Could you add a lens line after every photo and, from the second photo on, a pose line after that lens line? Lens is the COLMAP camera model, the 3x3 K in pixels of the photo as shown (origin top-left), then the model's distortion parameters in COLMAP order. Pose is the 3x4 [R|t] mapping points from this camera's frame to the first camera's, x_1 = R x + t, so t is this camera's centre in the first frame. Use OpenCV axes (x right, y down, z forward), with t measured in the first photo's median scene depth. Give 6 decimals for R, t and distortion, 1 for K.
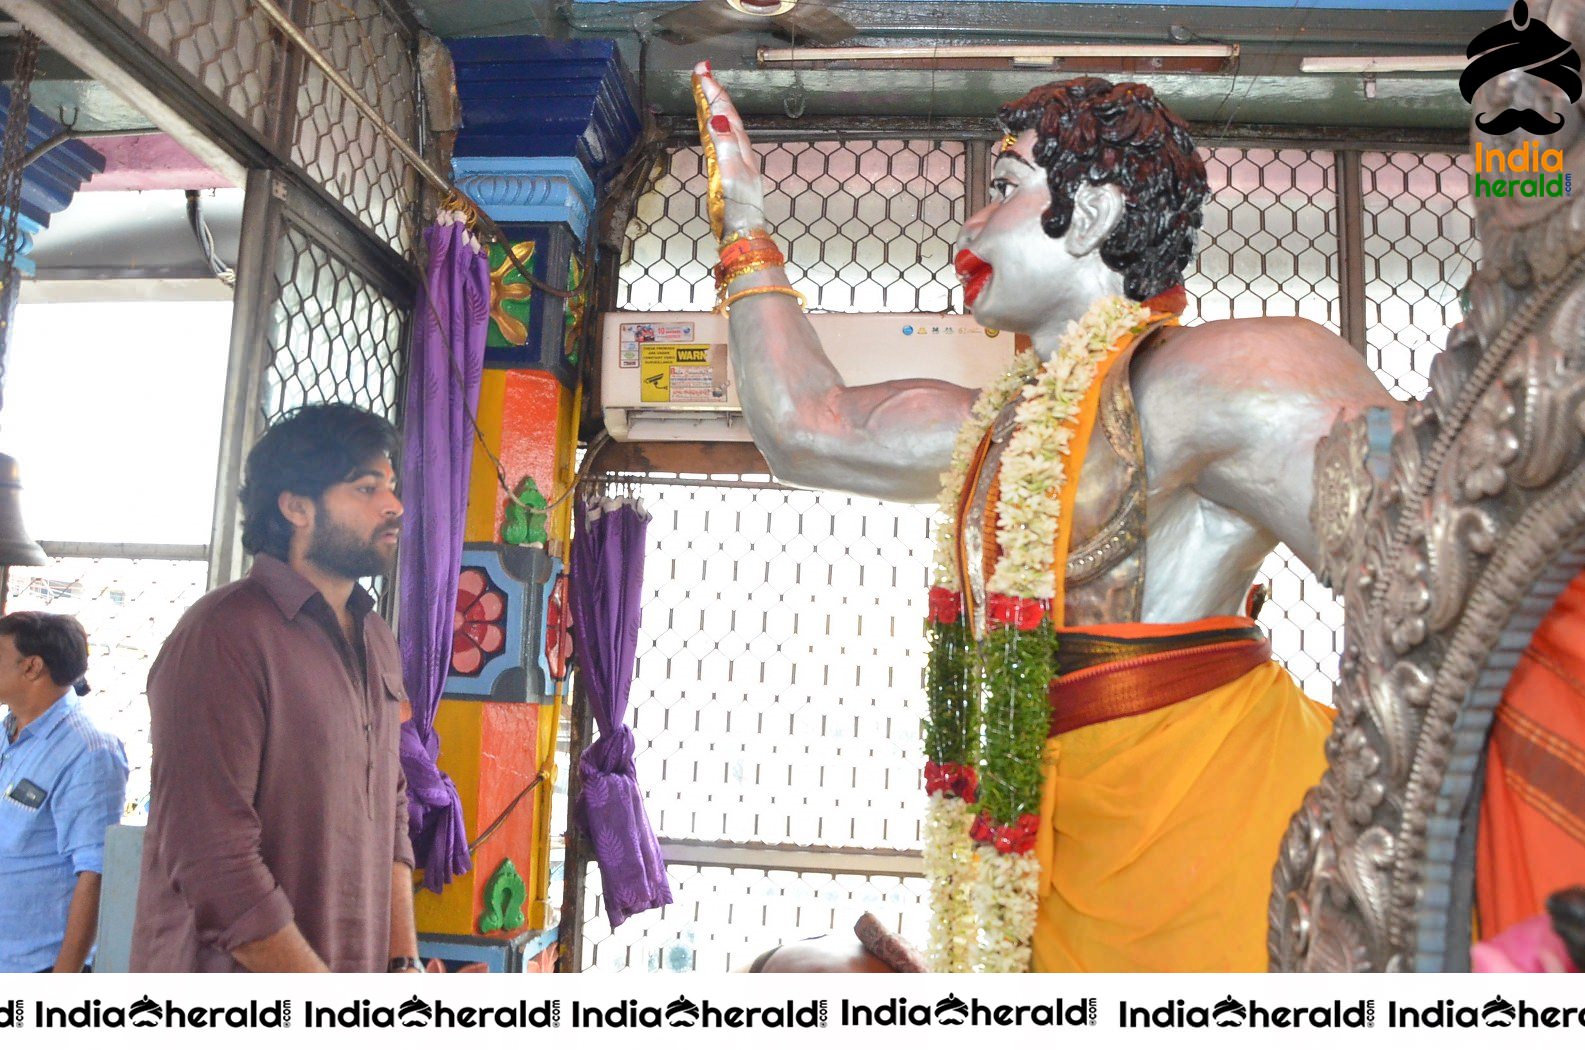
lens RADIAL K [[1248.5, 0, 796.9], [0, 1248.5, 530.8], [0, 0, 1]] dist [-0.157637, 0.127794]
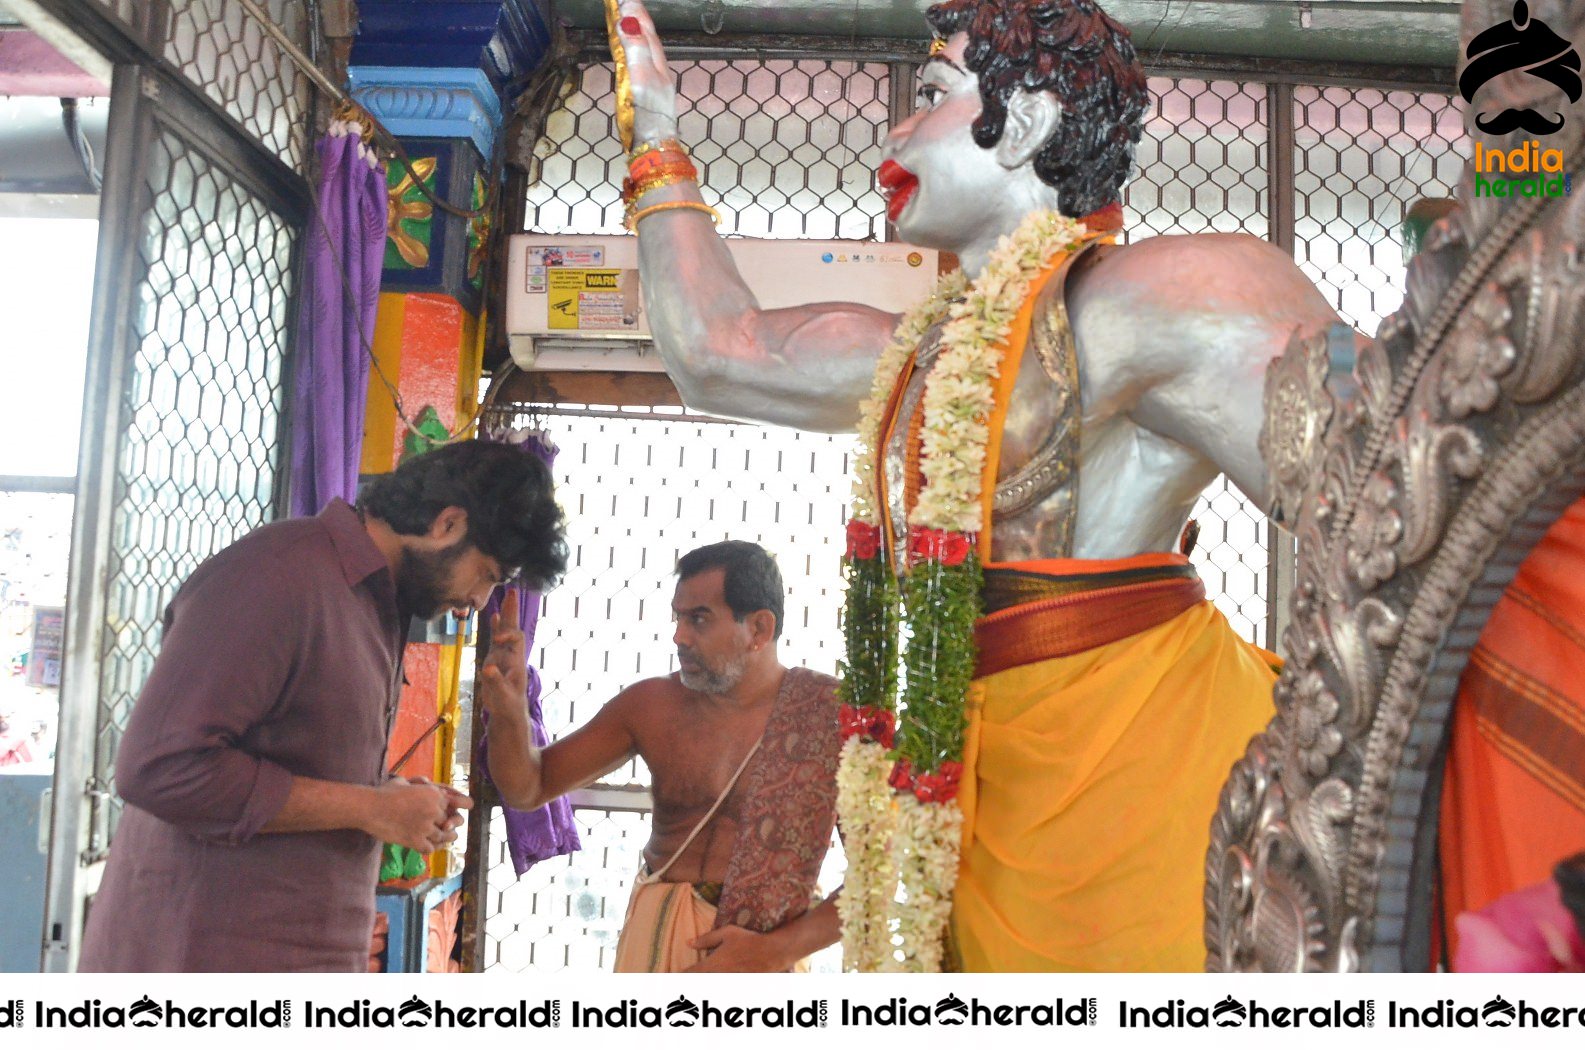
lens RADIAL K [[1251.0, 0, 792.7], [0, 1251.0, 529.8], [0, 0, 1]] dist [-0.156406, 0.125780]
pose [[0.997993, 0.006161, 0.063031, 0.005334], [-0.009068, 0.998903, 0.045949, 0.008808], [-0.062679, -0.046428, 0.996953, 0.056301]]
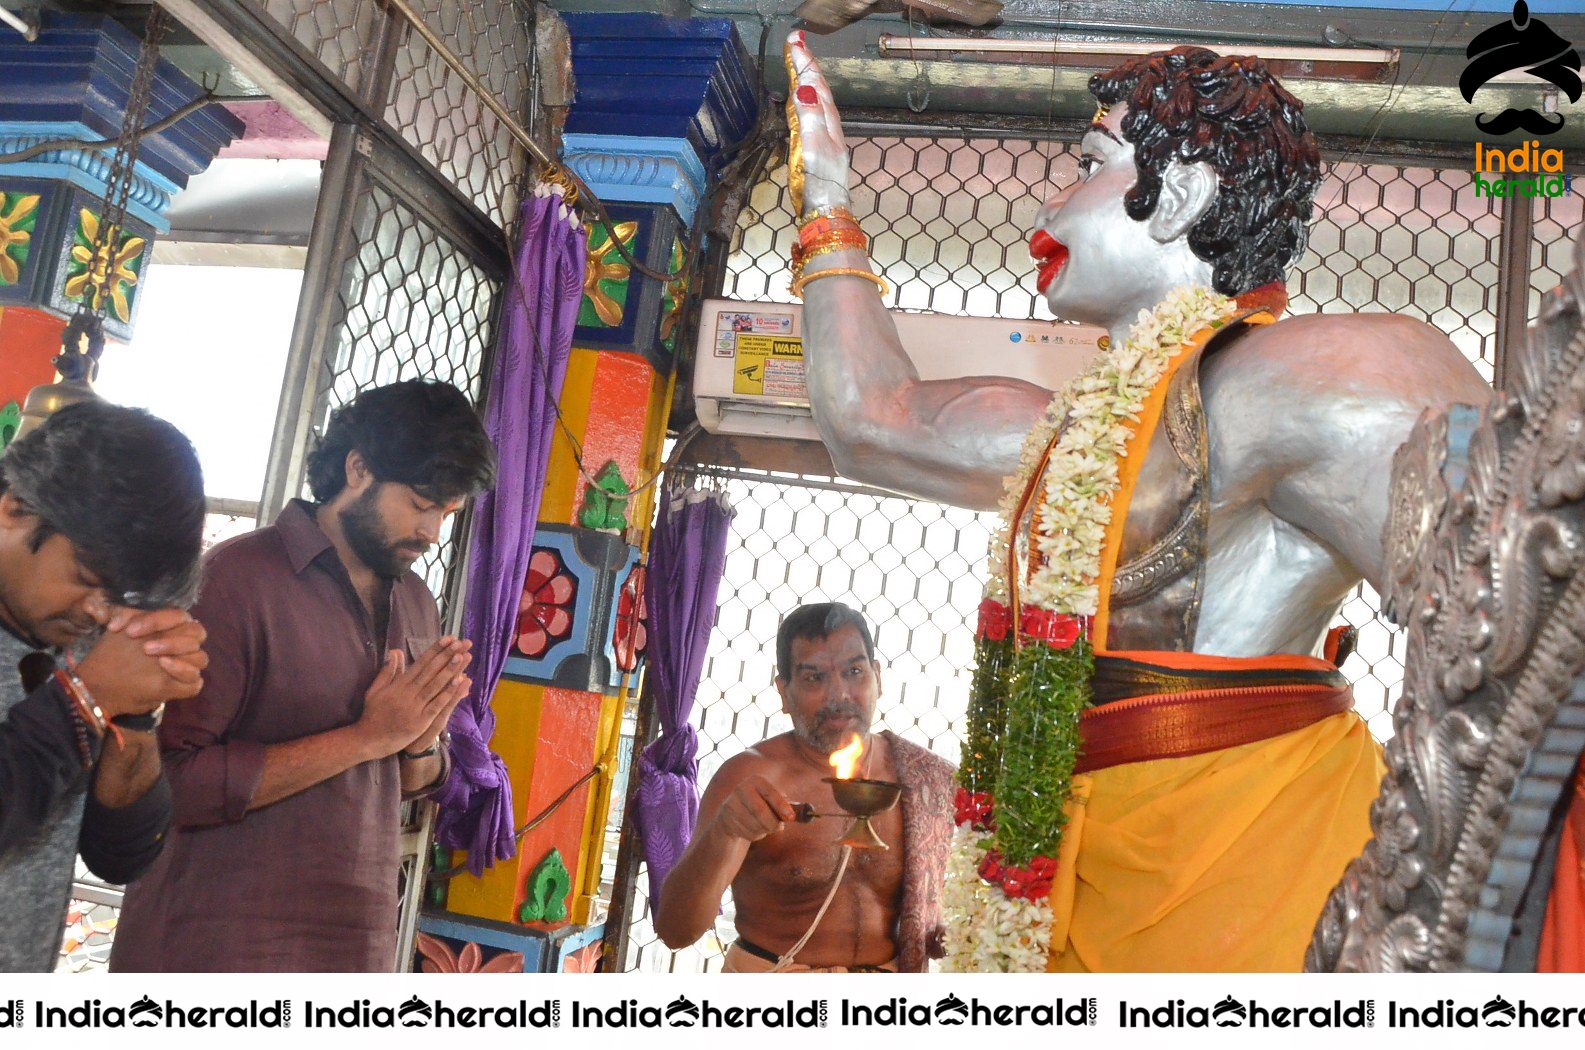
lens RADIAL K [[1249.3, 0, 787.0], [0, 1249.3, 533.3], [0, 0, 1]] dist [-0.159085, 0.133117]
pose [[0.989491, 0.080452, -0.120145, 0.072009], [-0.081980, 0.996603, -0.007824, 0.016068], [0.119107, 0.017592, 0.992726, 0.075136]]
